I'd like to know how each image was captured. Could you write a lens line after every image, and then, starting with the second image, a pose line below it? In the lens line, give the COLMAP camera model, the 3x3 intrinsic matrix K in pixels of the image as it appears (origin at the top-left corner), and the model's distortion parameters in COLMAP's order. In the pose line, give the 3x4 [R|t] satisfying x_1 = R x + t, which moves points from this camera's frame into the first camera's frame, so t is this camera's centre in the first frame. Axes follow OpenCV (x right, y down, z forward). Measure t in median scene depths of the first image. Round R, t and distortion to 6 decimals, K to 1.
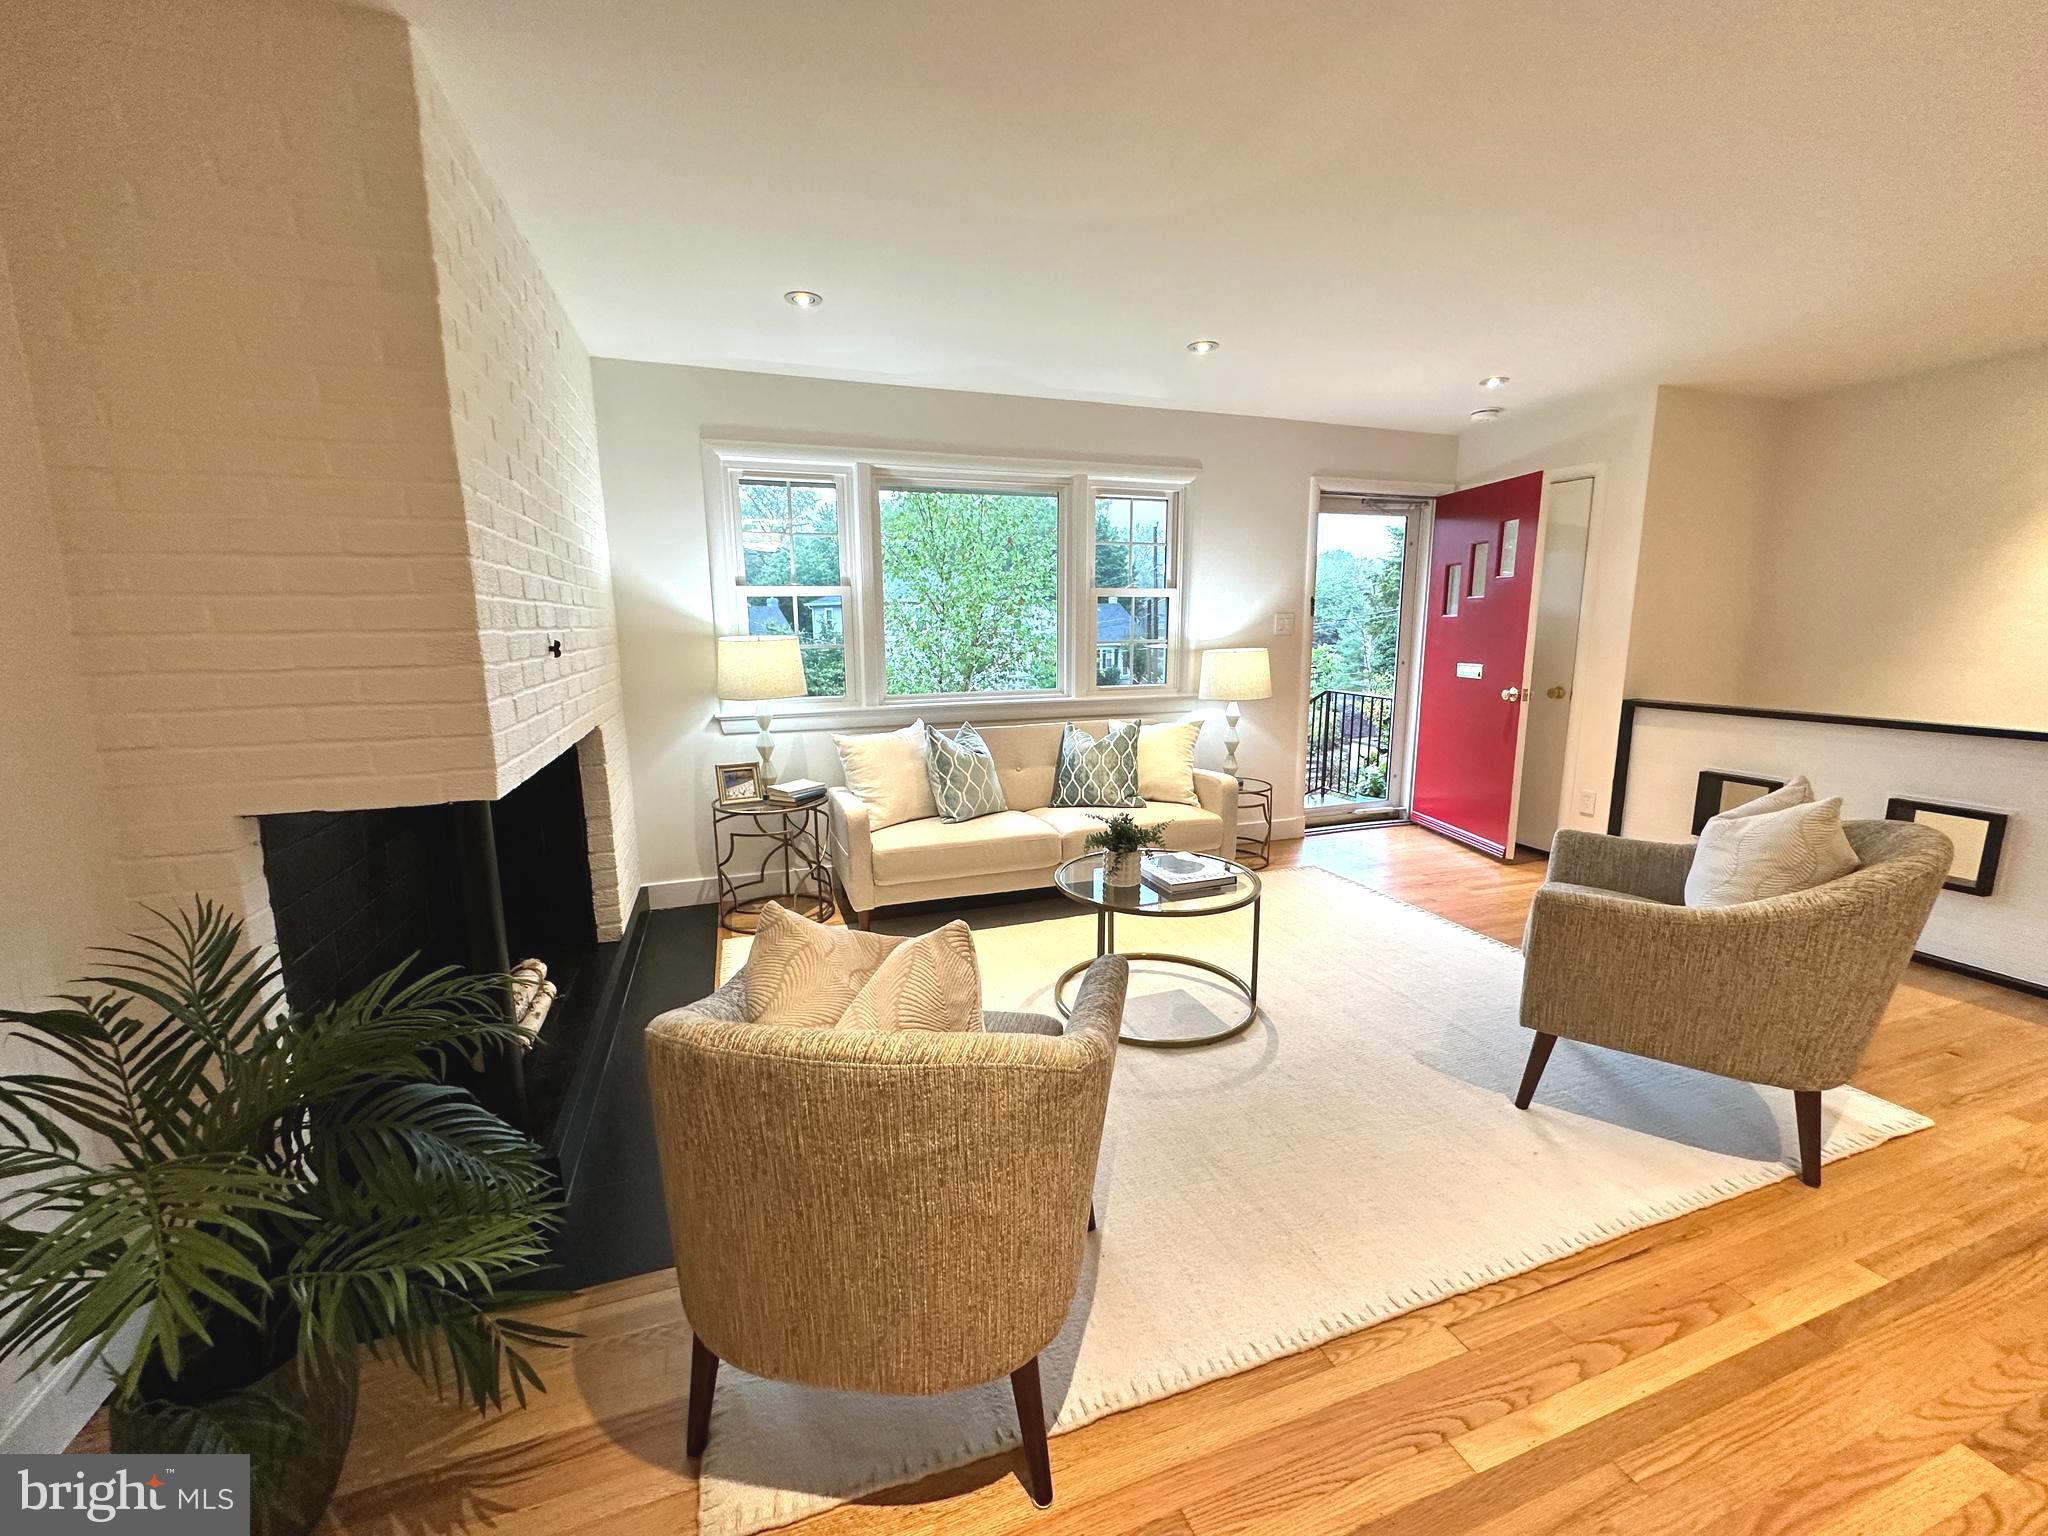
lens RADIAL K [[822.5, 0, 1025.9], [0, 822.5, 769.3], [0, 0, 1]] dist [-0.003666, -0.000128]
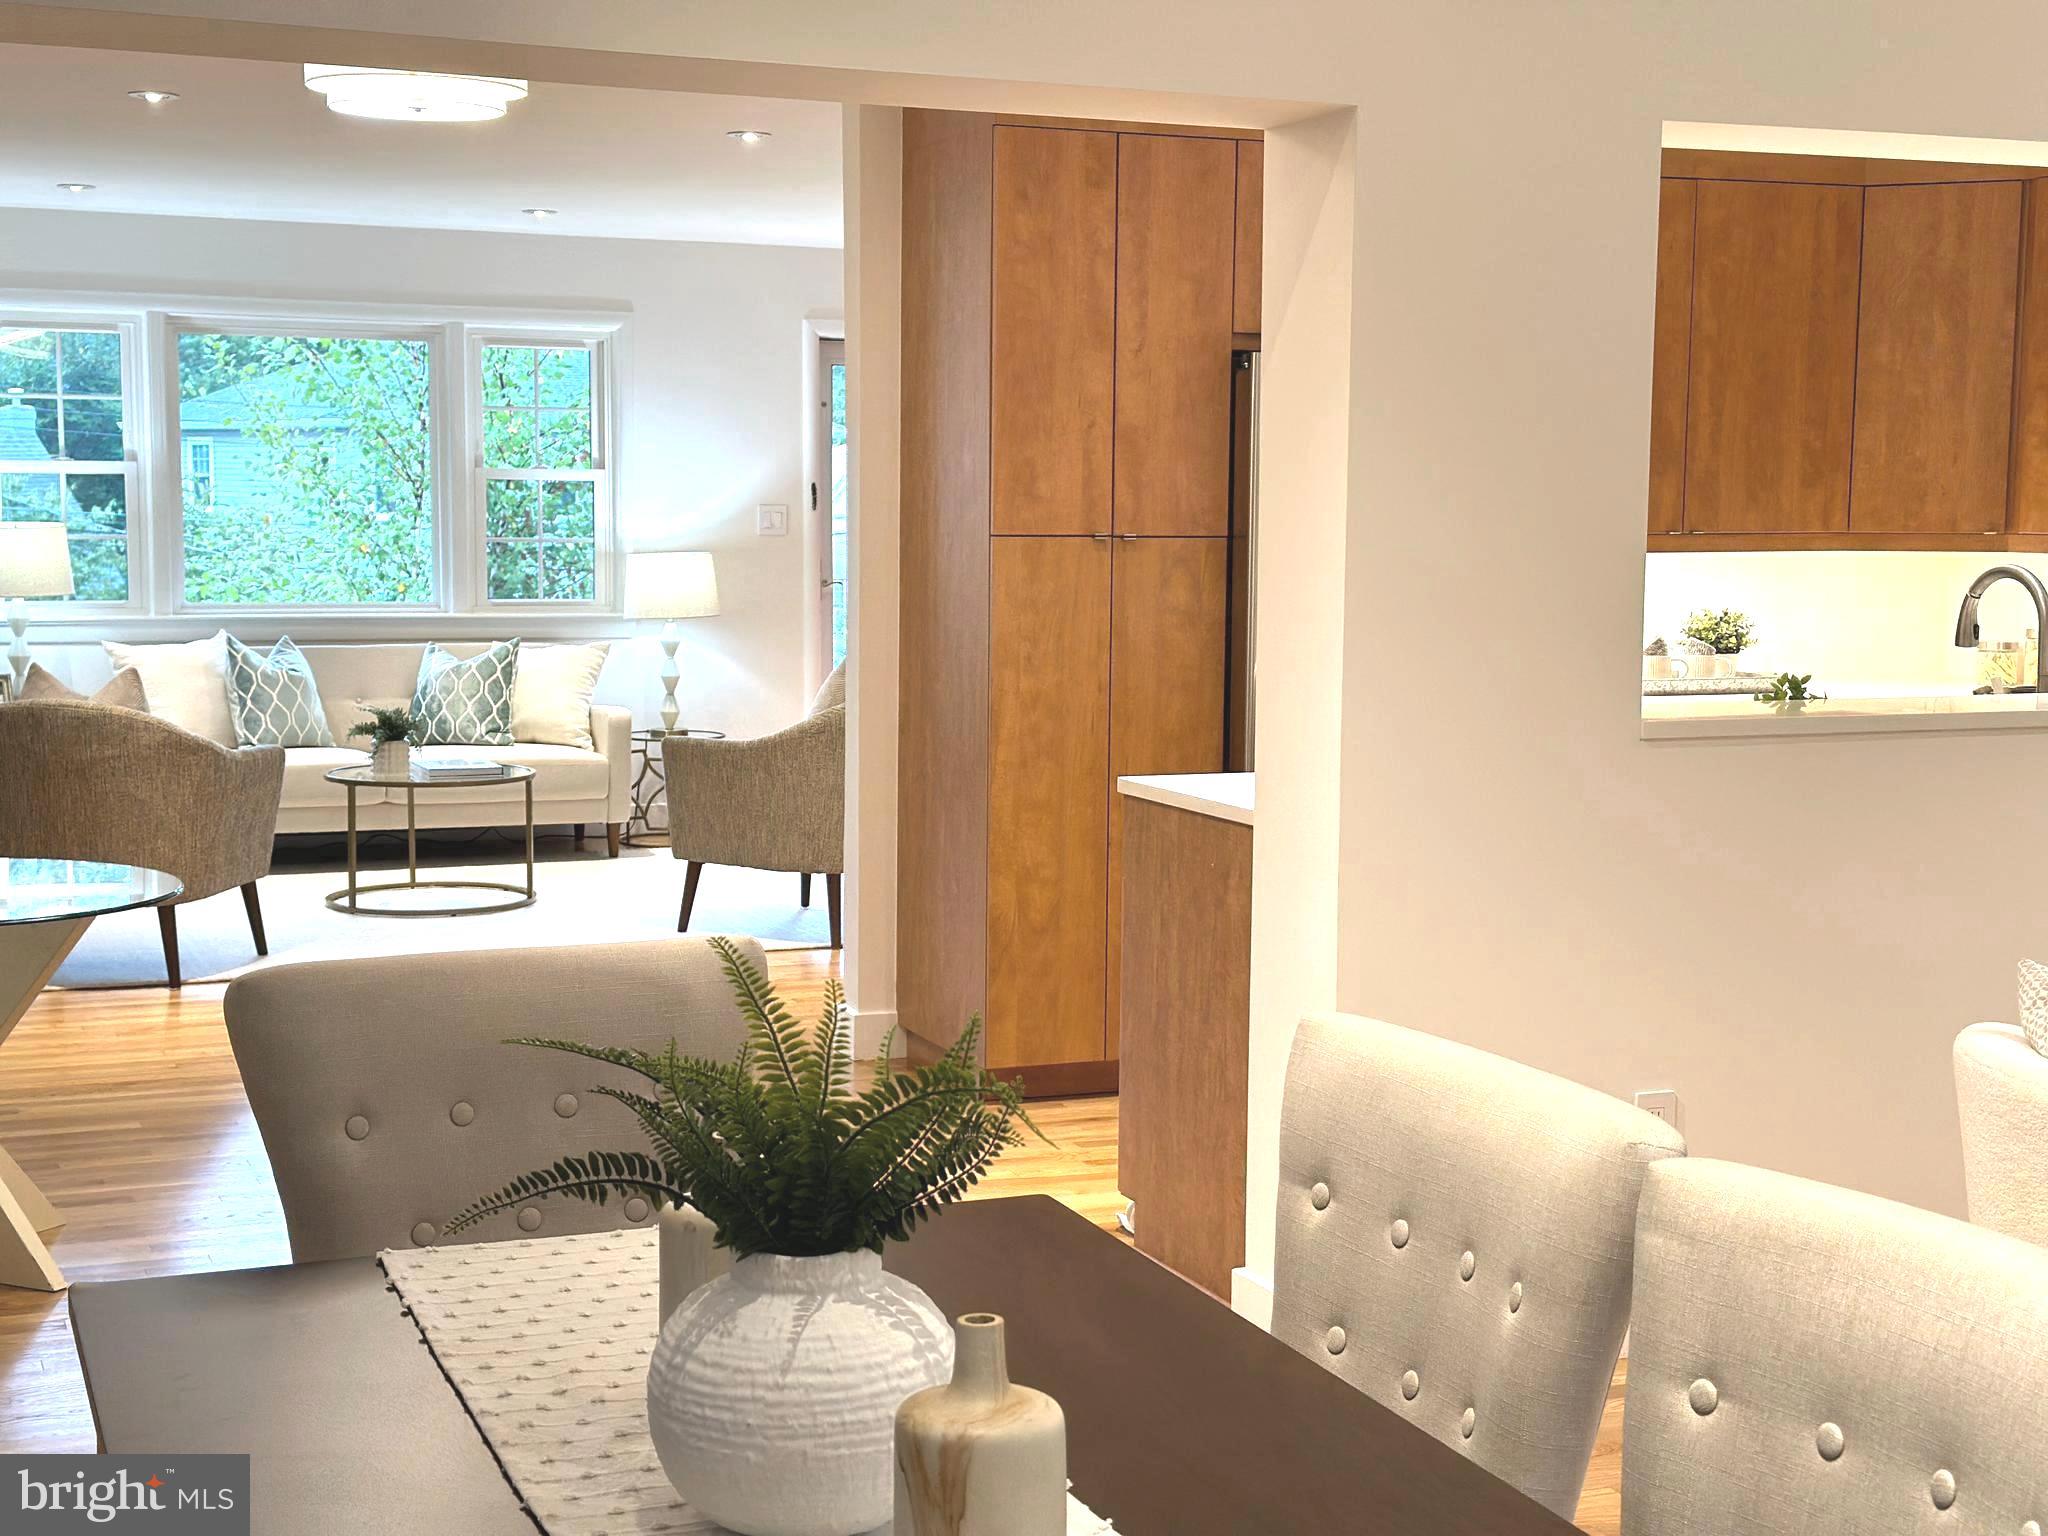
lens RADIAL K [[2818.4, 0, 1031.5], [0, 2818.4, 772.3], [0, 0, 1]] dist [0.128031, 0.000000]
pose [[0.998843, 0.011060, 0.046809, 0.544709], [-0.007377, 0.996914, -0.078155, 0.295963], [-0.047529, 0.077719, 0.995842, -1.835317]]
